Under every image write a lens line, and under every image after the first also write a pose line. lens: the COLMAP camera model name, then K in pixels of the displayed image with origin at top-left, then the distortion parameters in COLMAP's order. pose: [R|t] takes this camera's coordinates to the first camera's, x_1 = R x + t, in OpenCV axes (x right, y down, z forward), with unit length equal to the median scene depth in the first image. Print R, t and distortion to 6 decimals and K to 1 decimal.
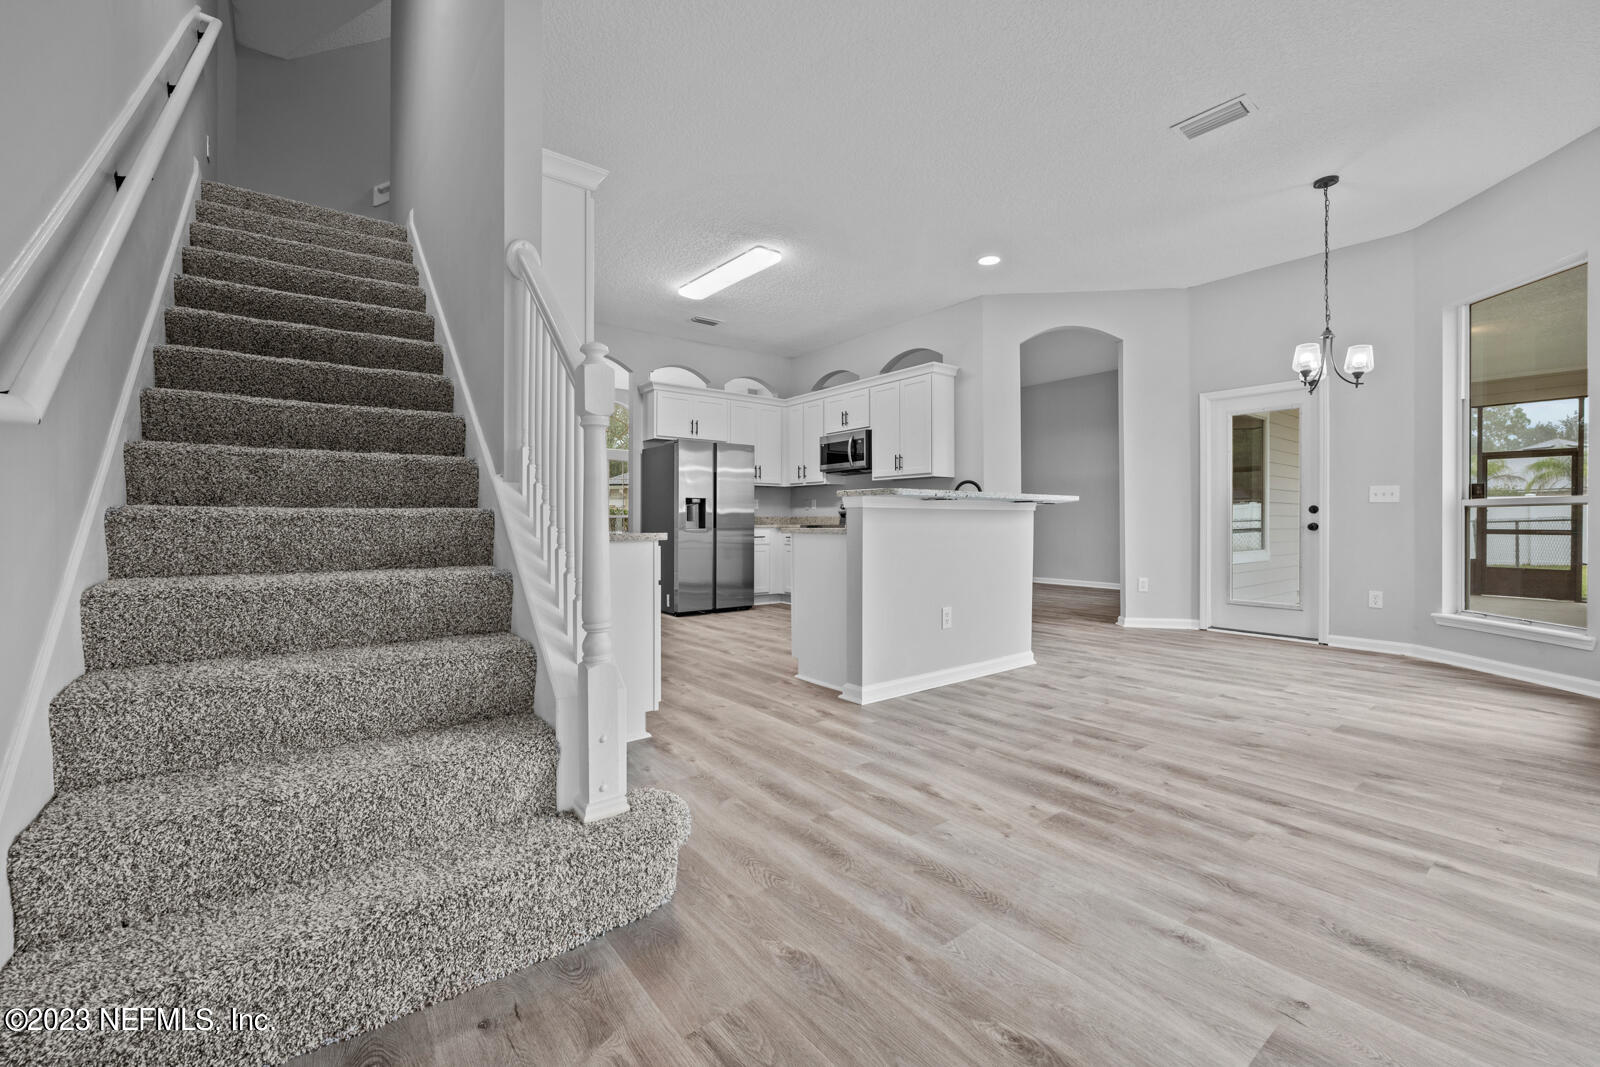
lens RADIAL K [[657.2, 0, 807.3], [0, 657.2, 522.1], [0, 0, 1]] dist [-0.001461, -0.000038]
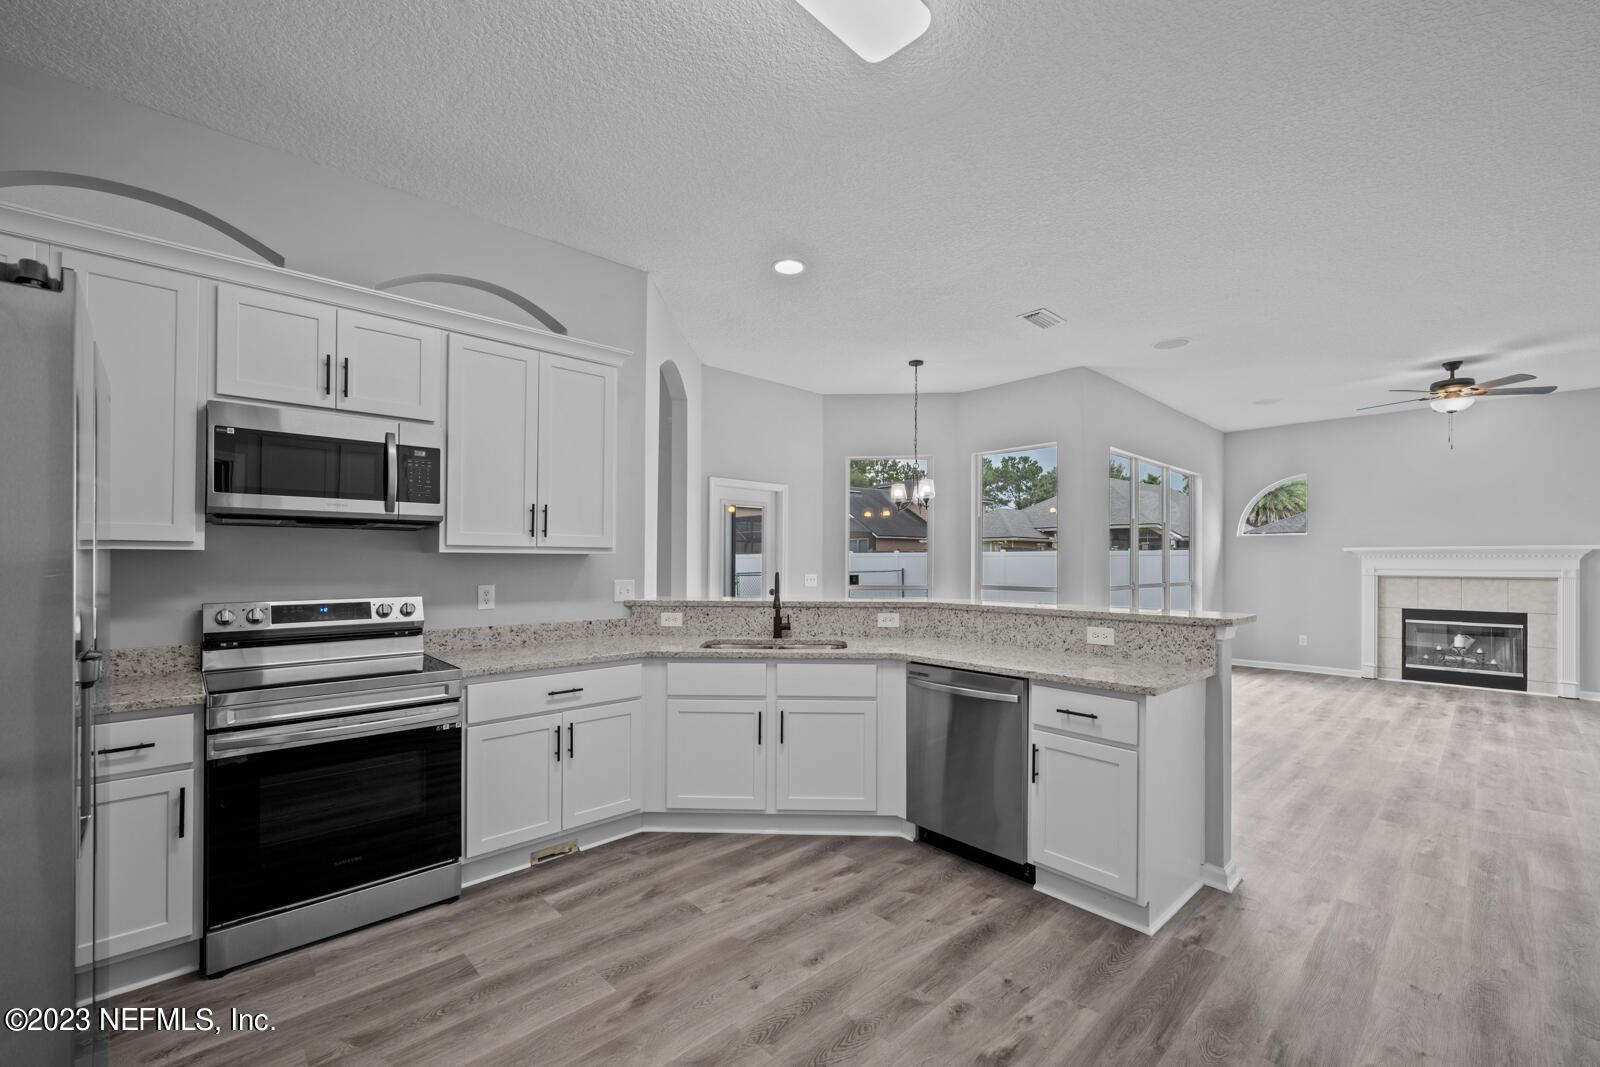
lens RADIAL K [[659.2, 0, 803.9], [0, 659.2, 556.9], [0, 0, 1]] dist [-0.005686, 0.000399]
pose [[-0.091873, 0.006943, 0.995747, -0.552865], [-0.001705, 0.999973, -0.007130, -0.093511], [-0.995769, -0.002352, -0.091859, 1.307365]]
